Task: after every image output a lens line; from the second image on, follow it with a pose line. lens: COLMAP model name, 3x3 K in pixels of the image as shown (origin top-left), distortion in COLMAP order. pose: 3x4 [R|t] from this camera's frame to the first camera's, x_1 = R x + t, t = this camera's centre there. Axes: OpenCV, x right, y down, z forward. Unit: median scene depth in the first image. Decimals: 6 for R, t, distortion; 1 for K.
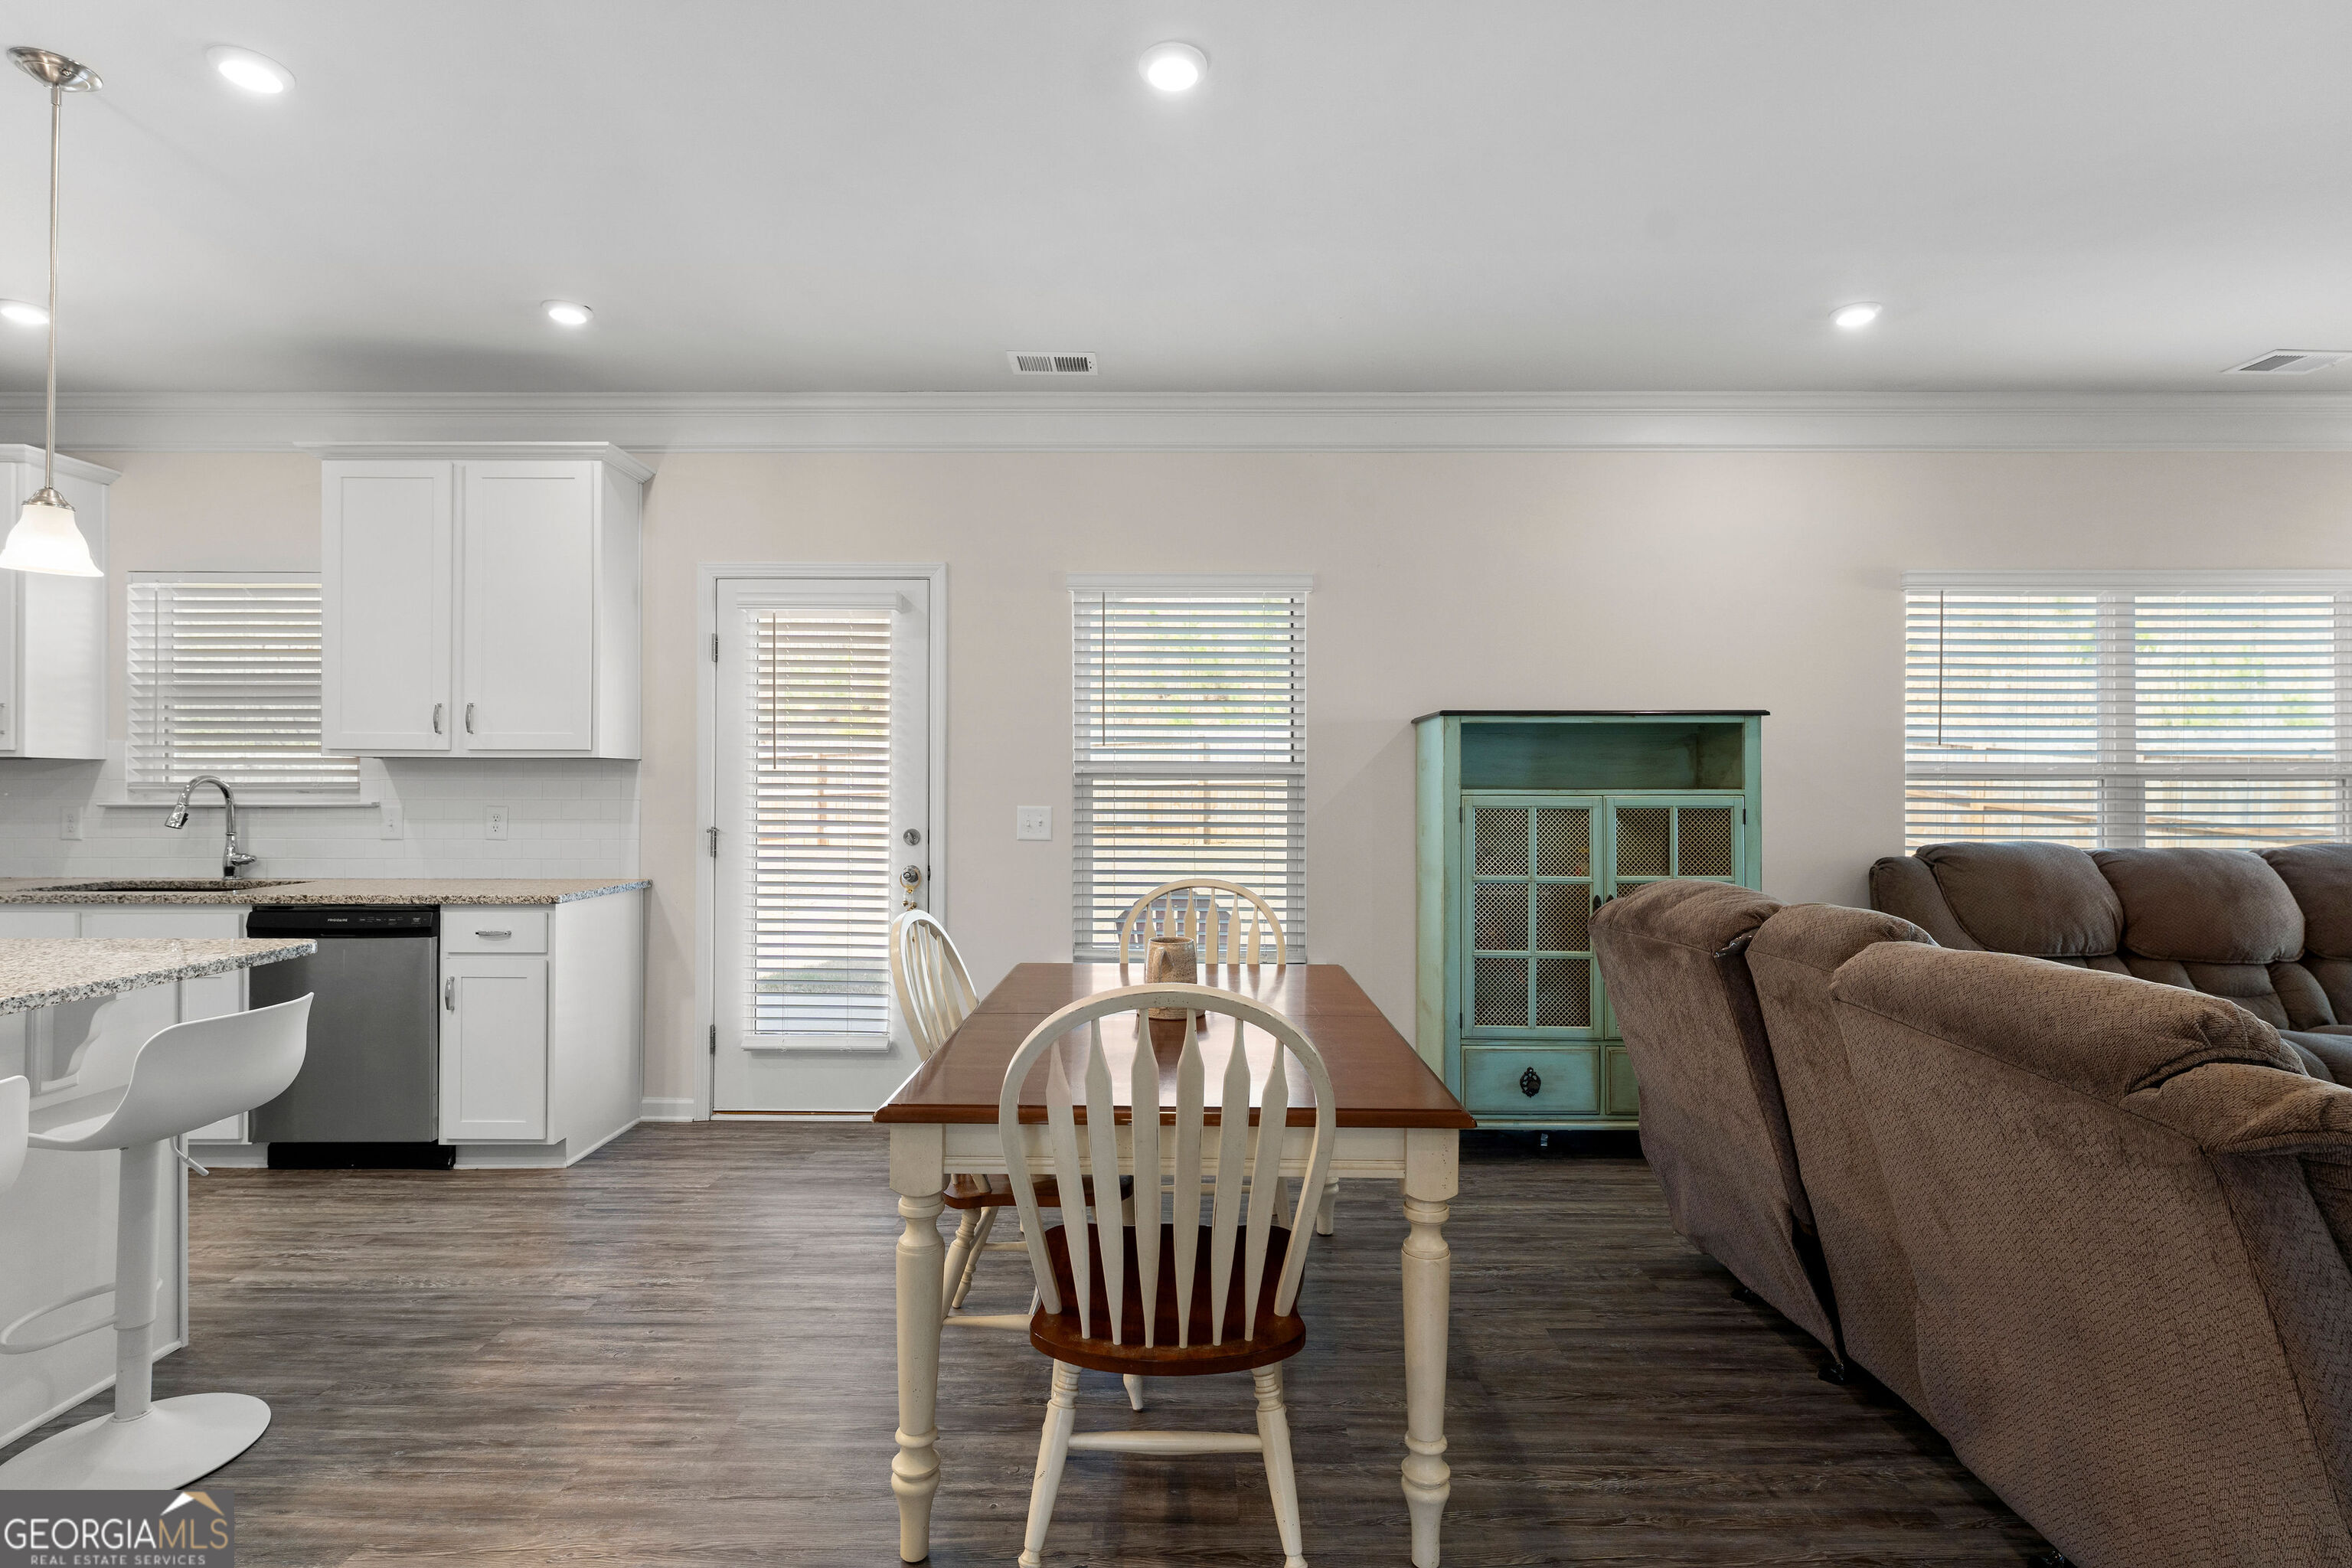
lens RADIAL K [[1115.9, 0, 1176.0], [0, 1115.9, 784.0], [0, 0, 1]] dist [-0.000807, 0.000186]
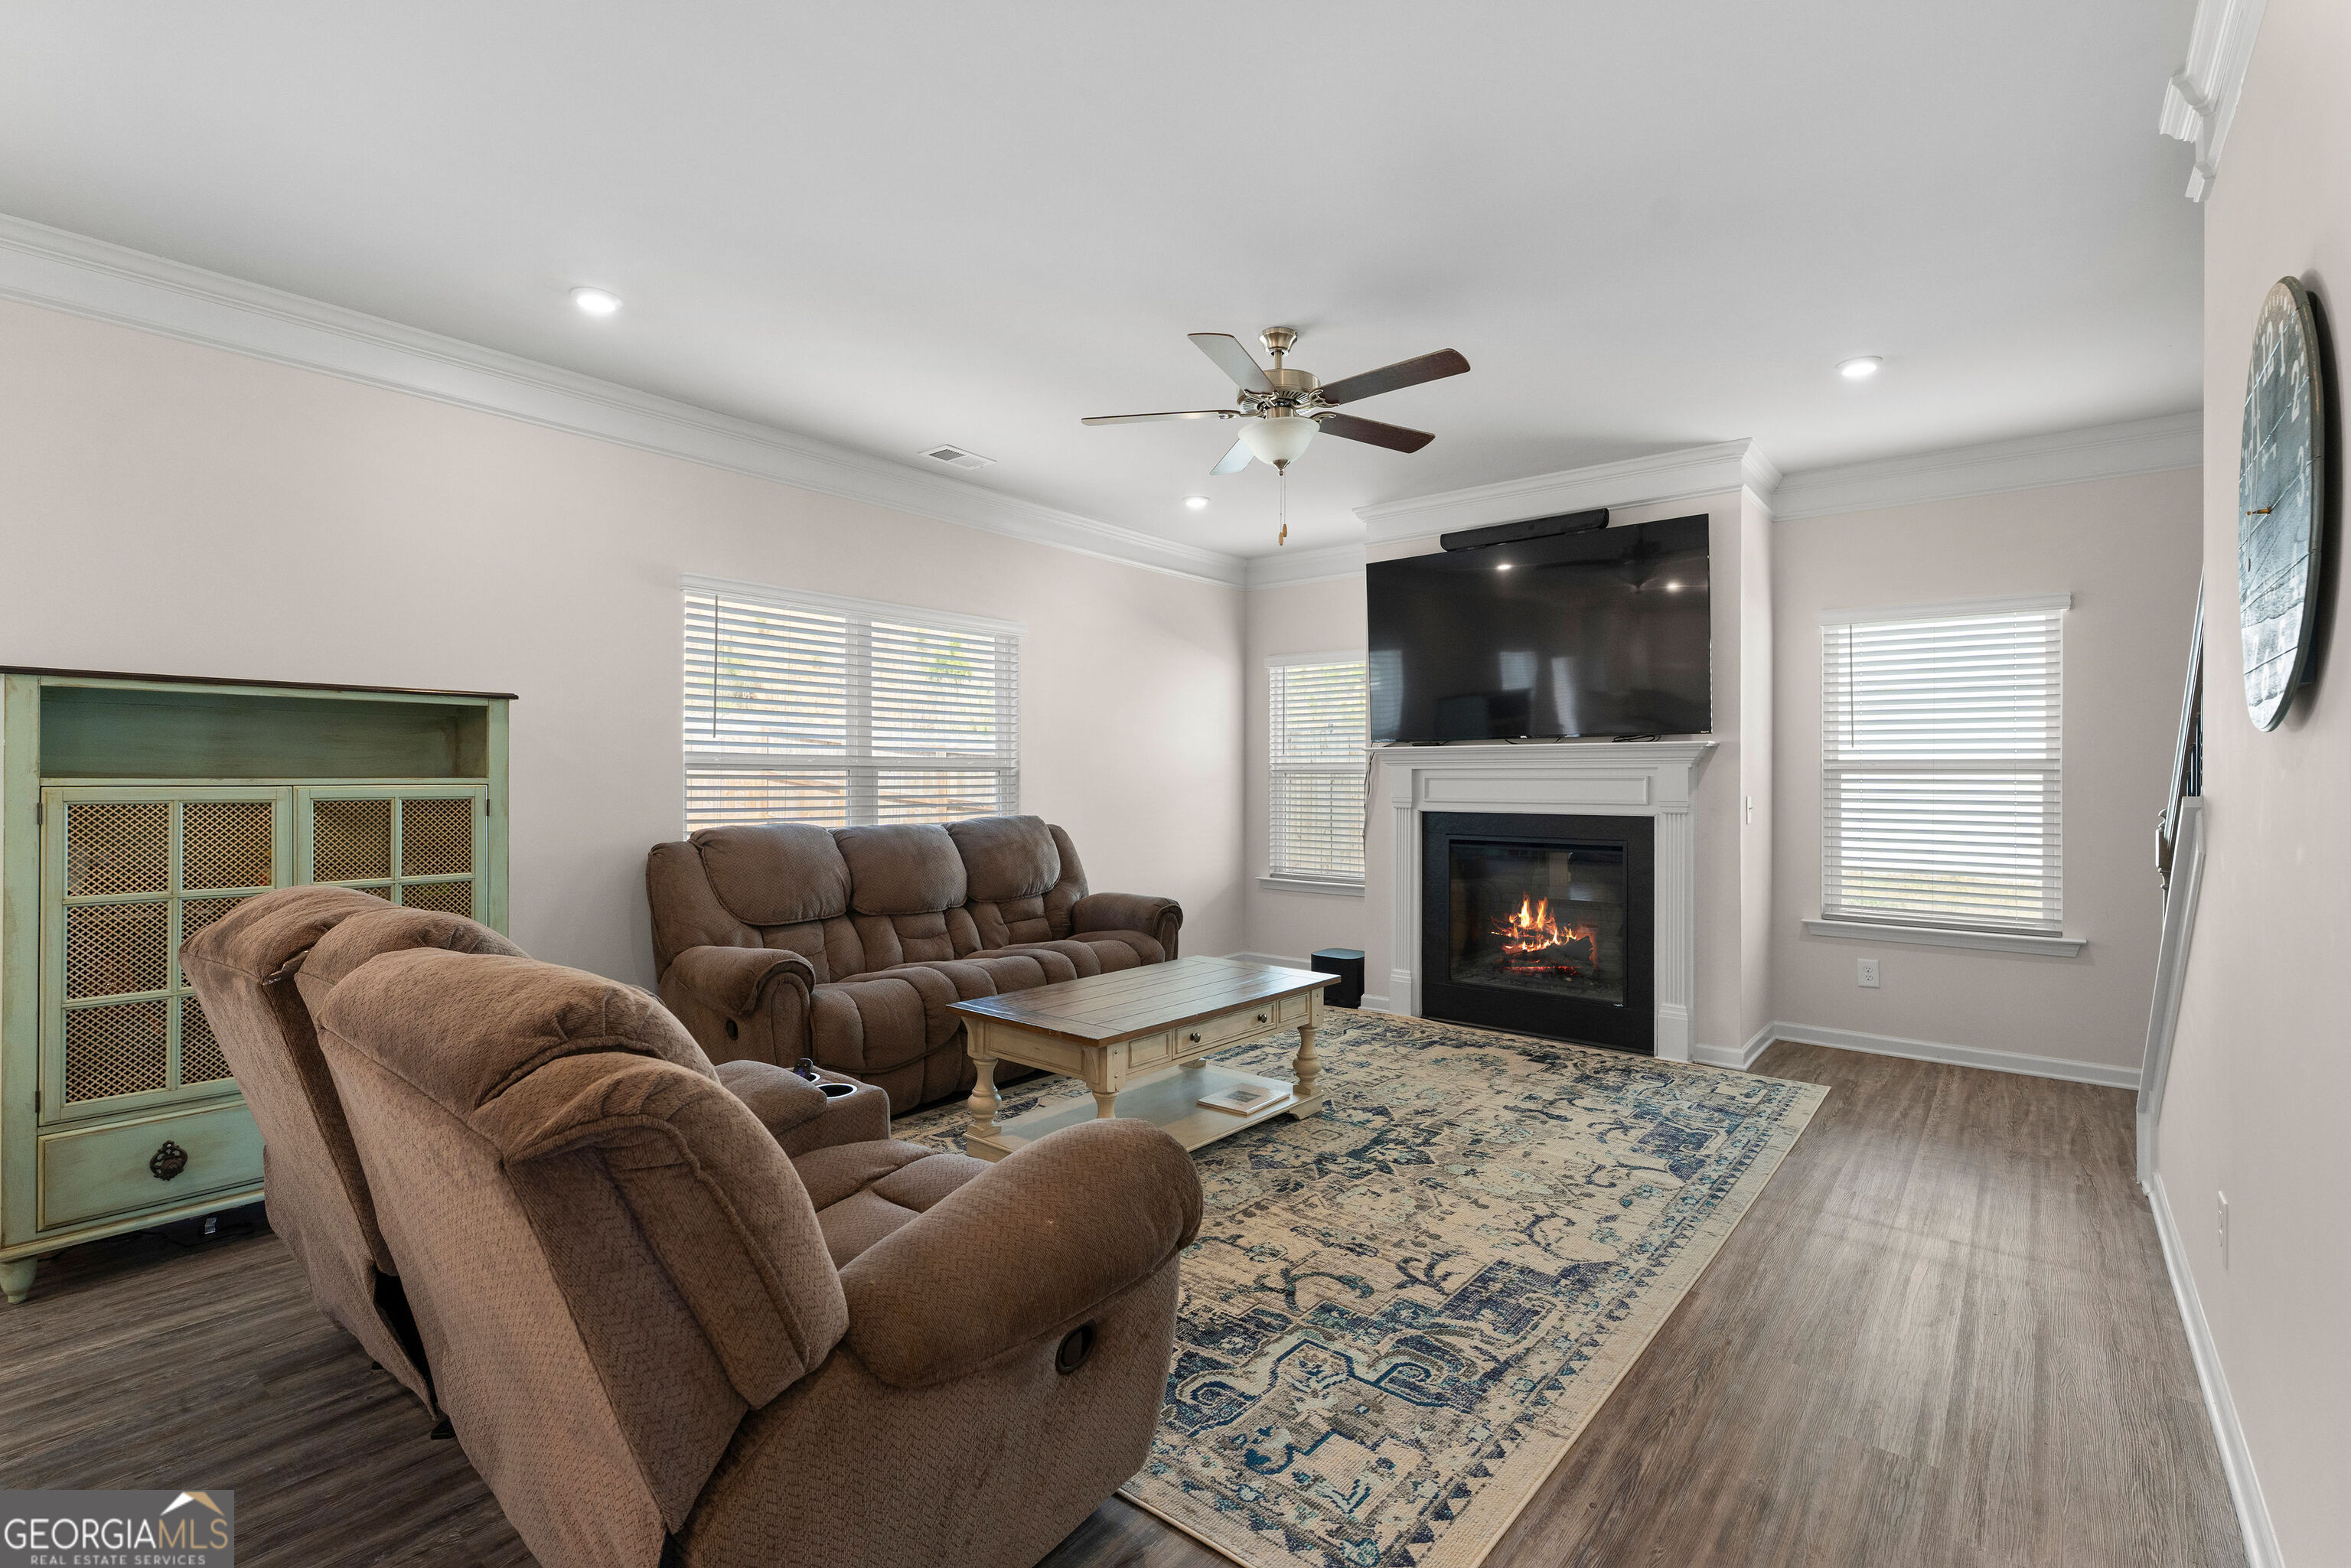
lens RADIAL K [[1058.5, 0, 1181.6], [0, 1058.5, 775.8], [0, 0, 1]] dist [-0.000373, 0.000033]
pose [[0.622382, 0.000727, 0.782714, 0.180681], [-0.001436, 0.999999, 0.000213, 0.001905], [-0.782713, -0.001257, 0.622382, 0.004197]]
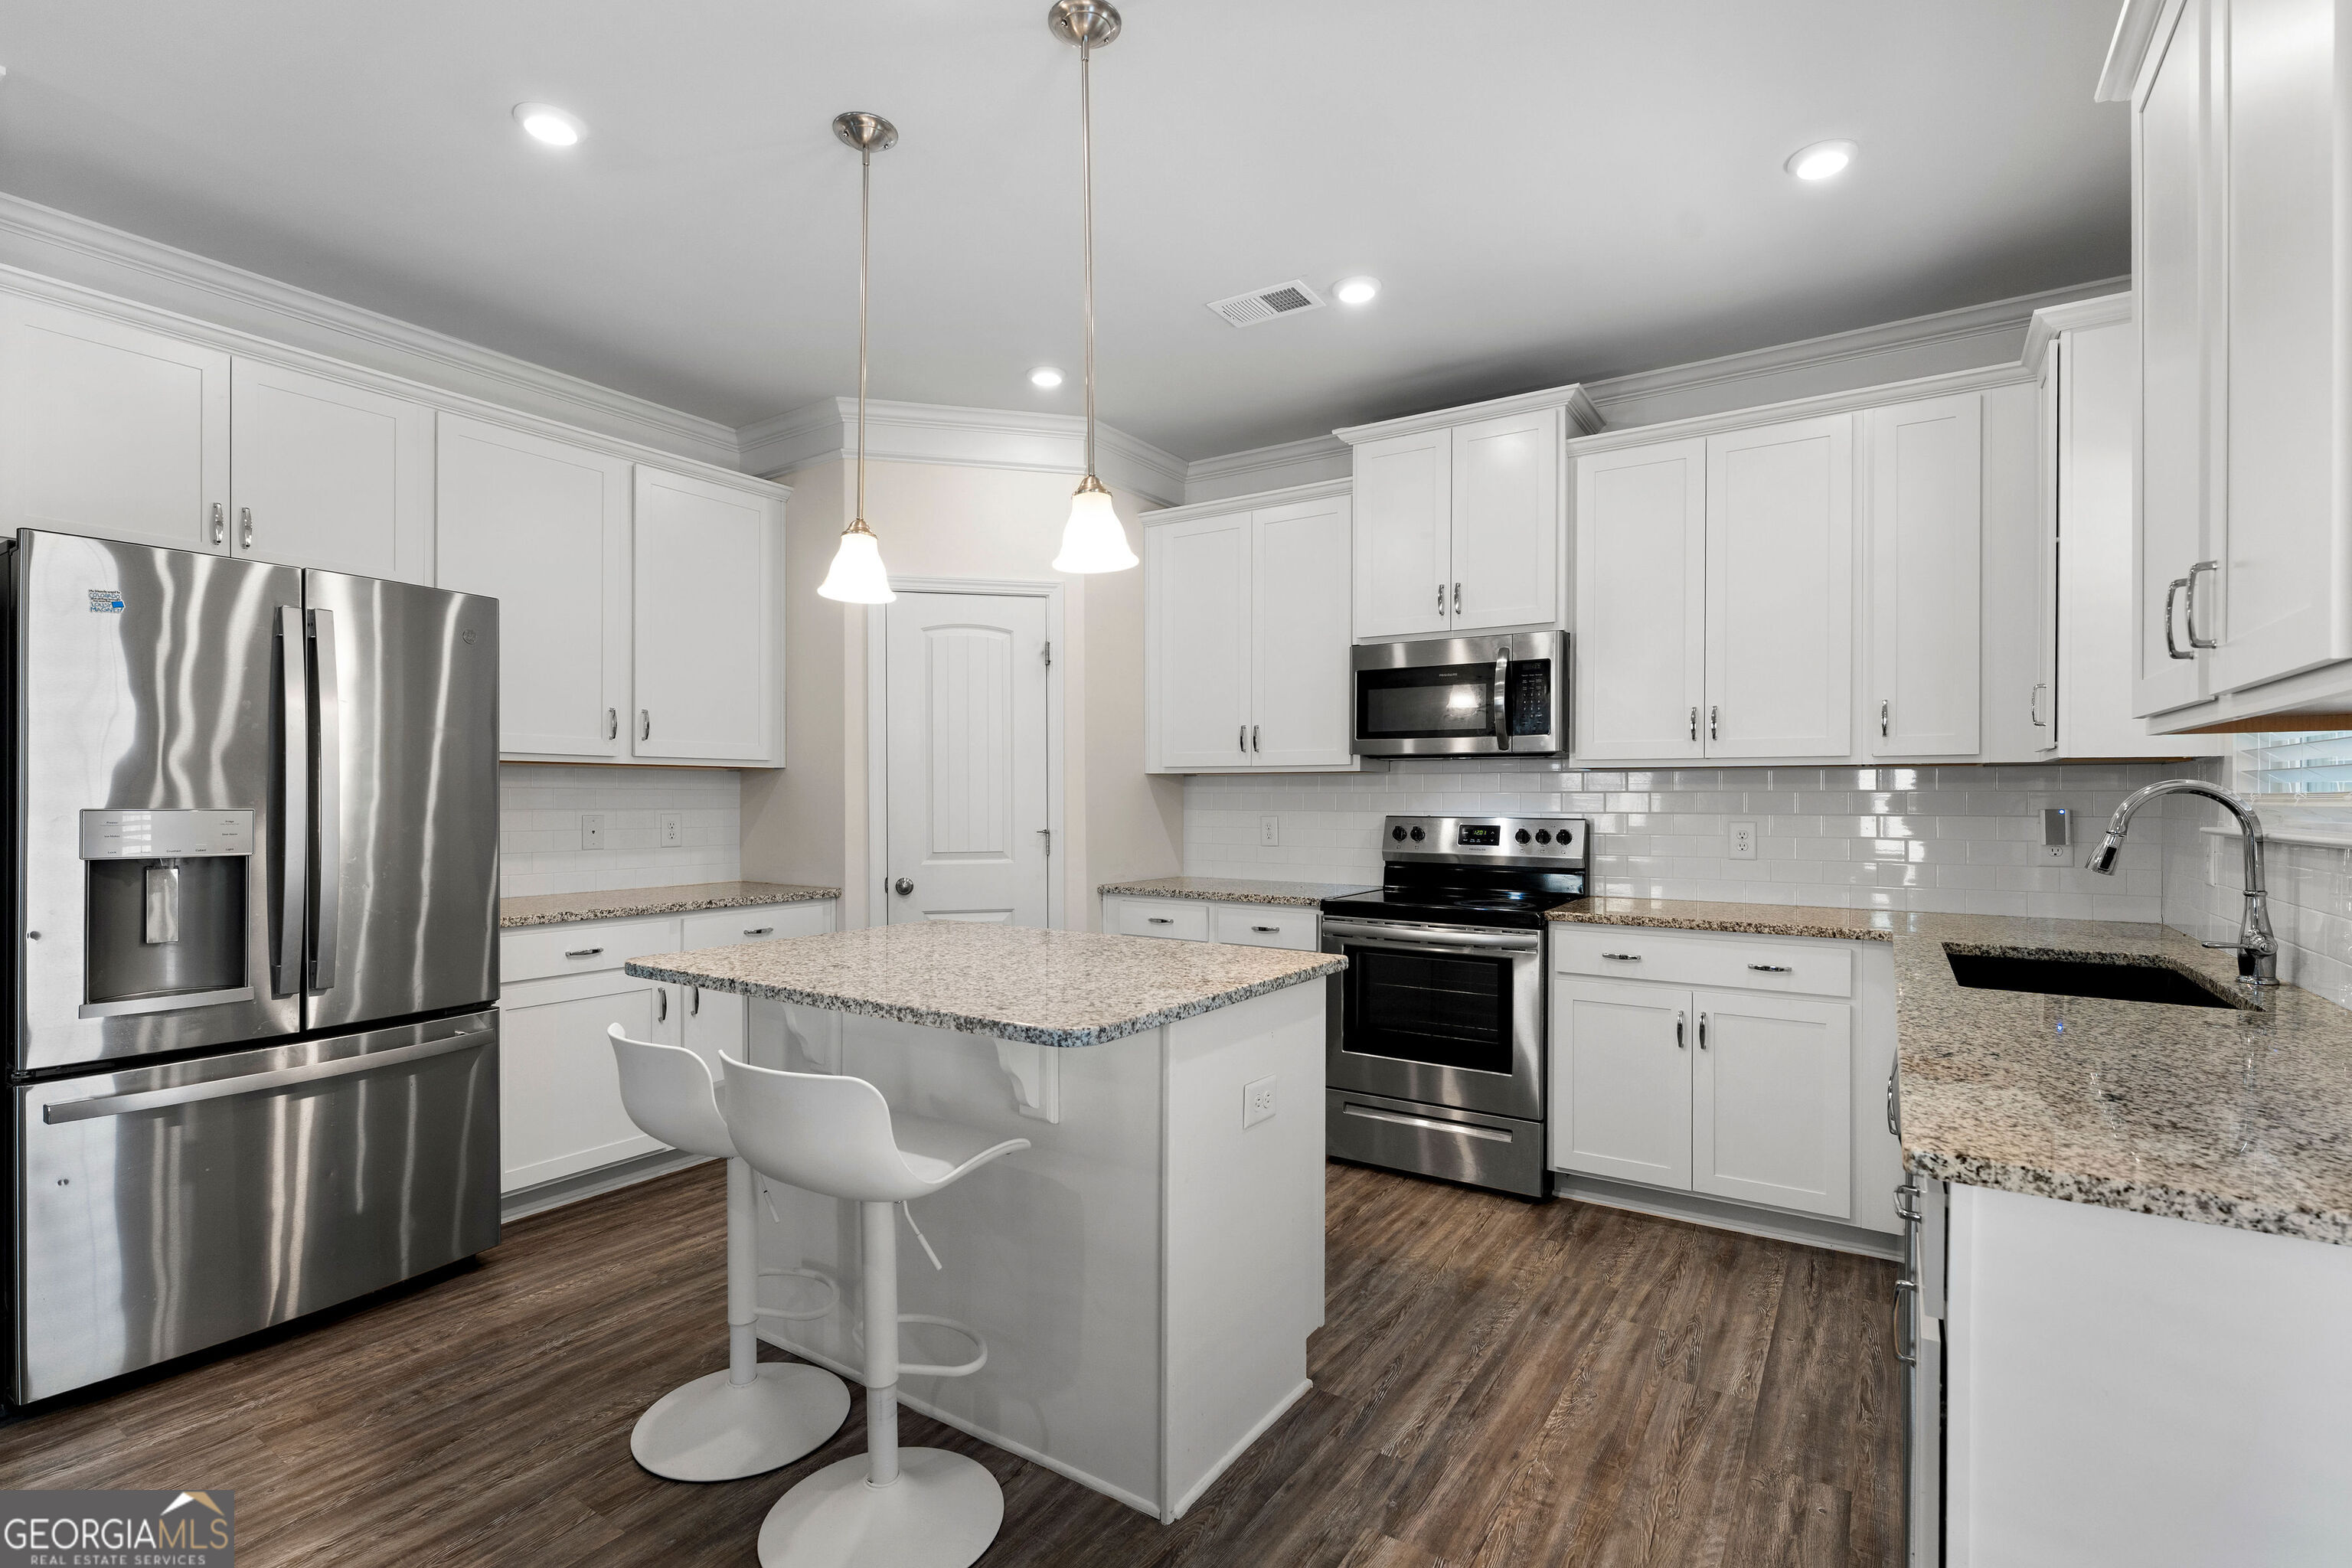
lens RADIAL K [[1079.1, 0, 1177.9], [0, 1079.1, 797.8], [0, 0, 1]] dist [0.000339, -0.000101]
pose [[-0.545781, -0.000949, -0.837927, -0.180677], [-0.001478, 0.999999, -0.000170, 0.001930], [0.837927, 0.001146, -0.545782, 0.950630]]
